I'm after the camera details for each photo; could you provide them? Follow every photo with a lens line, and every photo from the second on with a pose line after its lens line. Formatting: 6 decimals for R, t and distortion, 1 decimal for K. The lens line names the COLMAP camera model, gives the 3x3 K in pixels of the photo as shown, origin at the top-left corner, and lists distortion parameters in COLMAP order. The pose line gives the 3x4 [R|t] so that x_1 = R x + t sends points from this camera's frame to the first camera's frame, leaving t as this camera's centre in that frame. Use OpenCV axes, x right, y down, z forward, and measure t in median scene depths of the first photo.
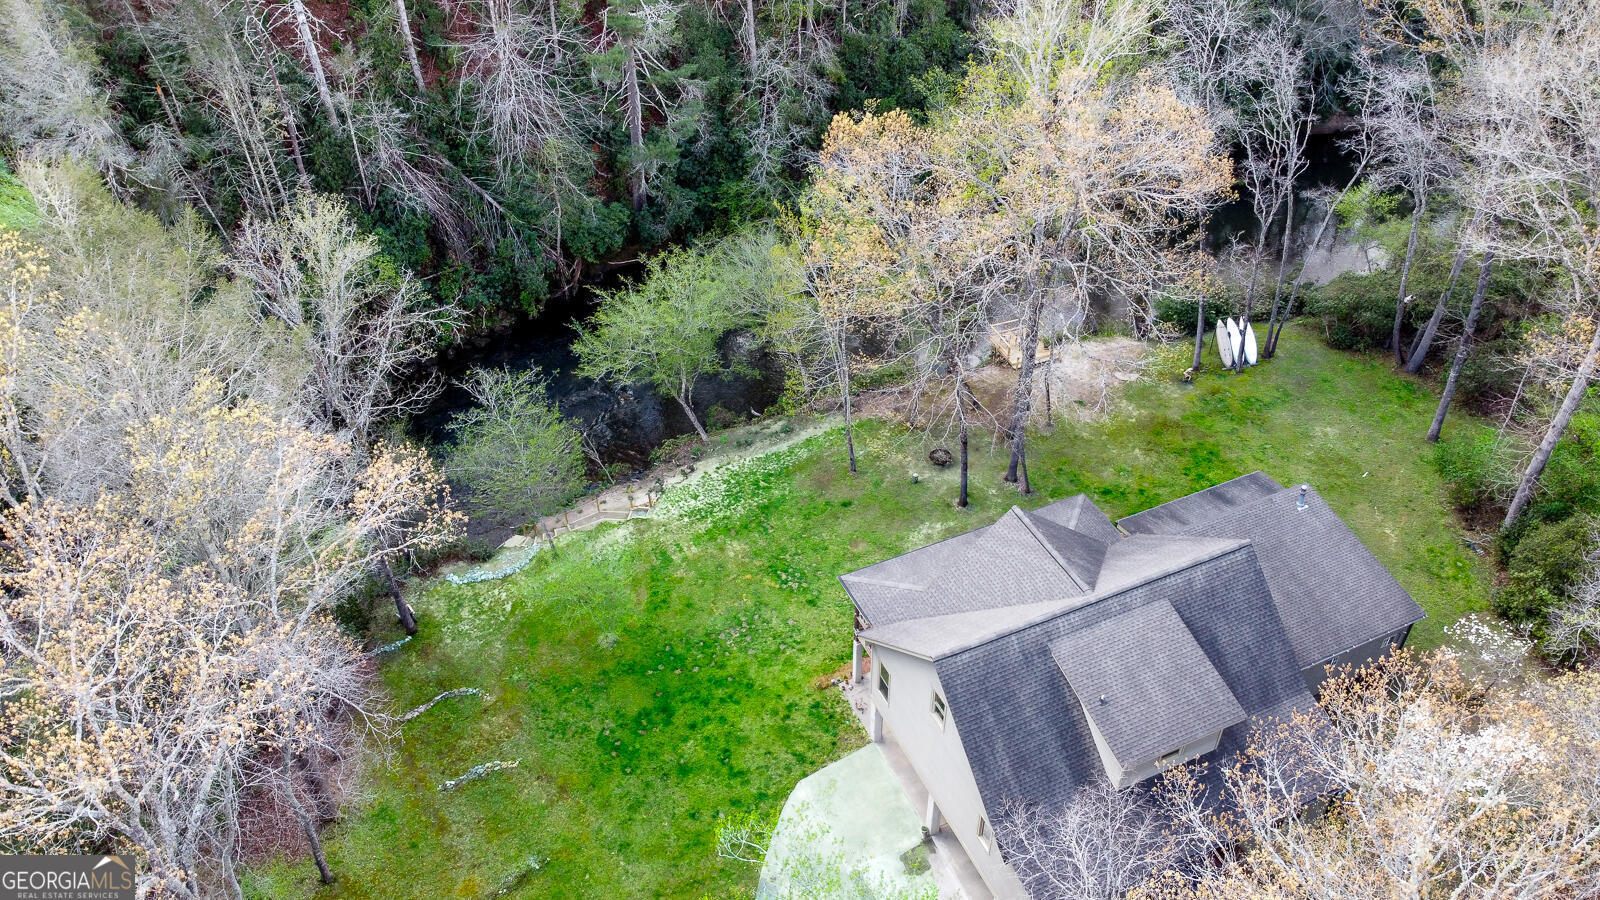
lens RADIAL K [[1201.9, 0, 800.9], [0, 1201.9, 449.7], [0, 0, 1]] dist [-0.007366, -0.000730]
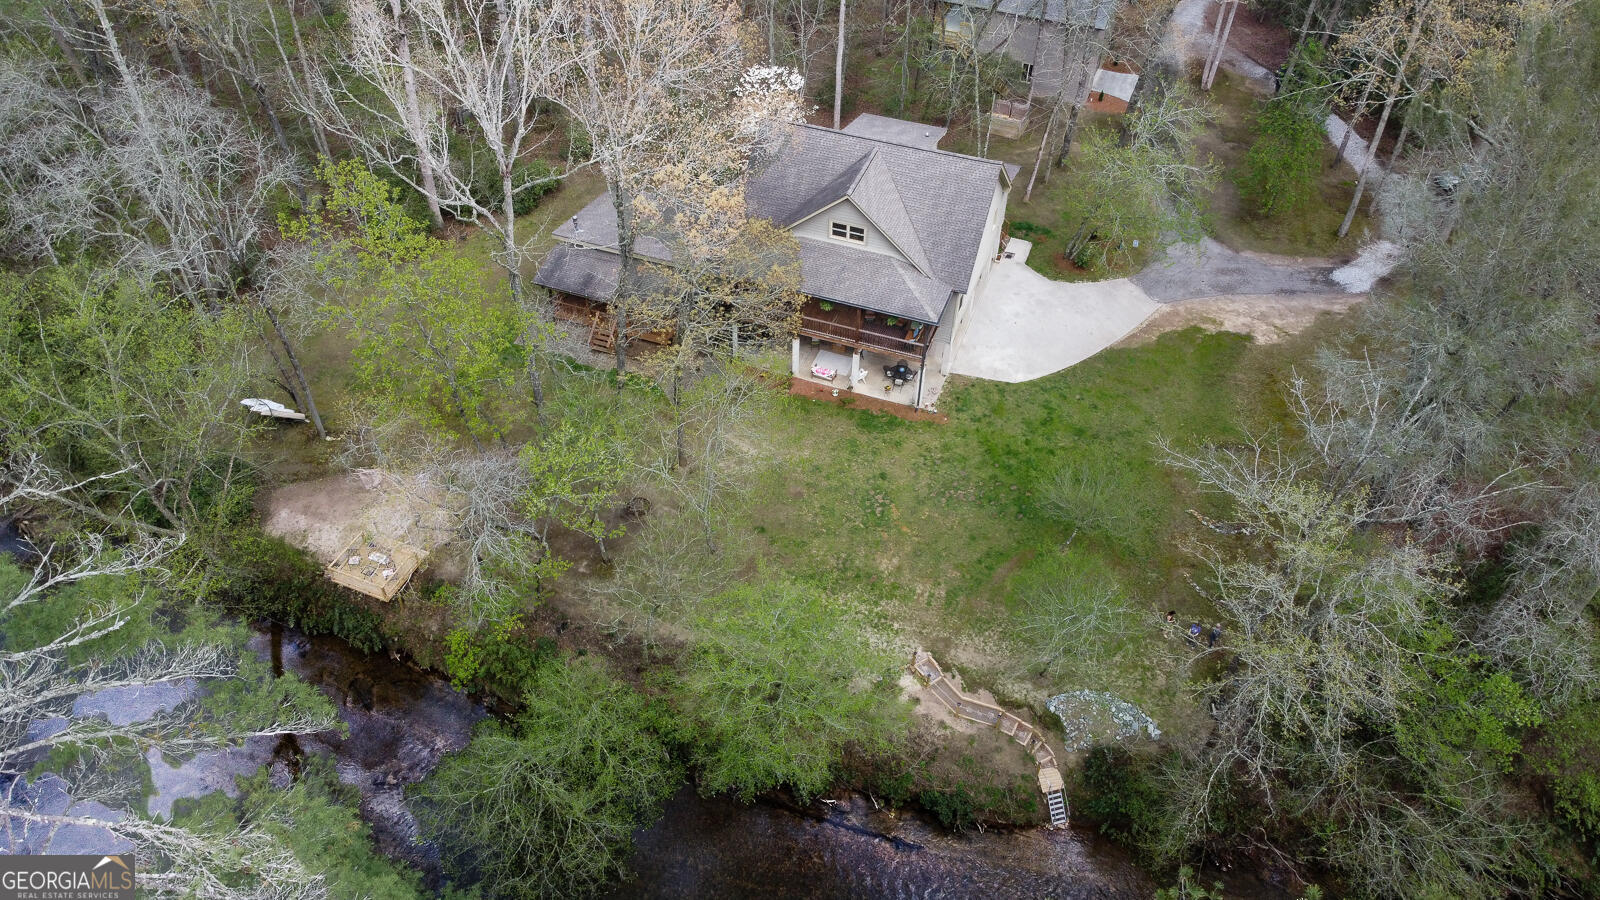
lens RADIAL K [[1201.9, 0, 800.1], [0, 1201.9, 449.8], [0, 0, 1]] dist [-0.007366, -0.000730]
pose [[-0.712450, -0.485084, 0.507059, -0.514640], [0.461214, 0.220892, 0.859354, -0.911316], [-0.528864, 0.846109, 0.066353, 1.039369]]
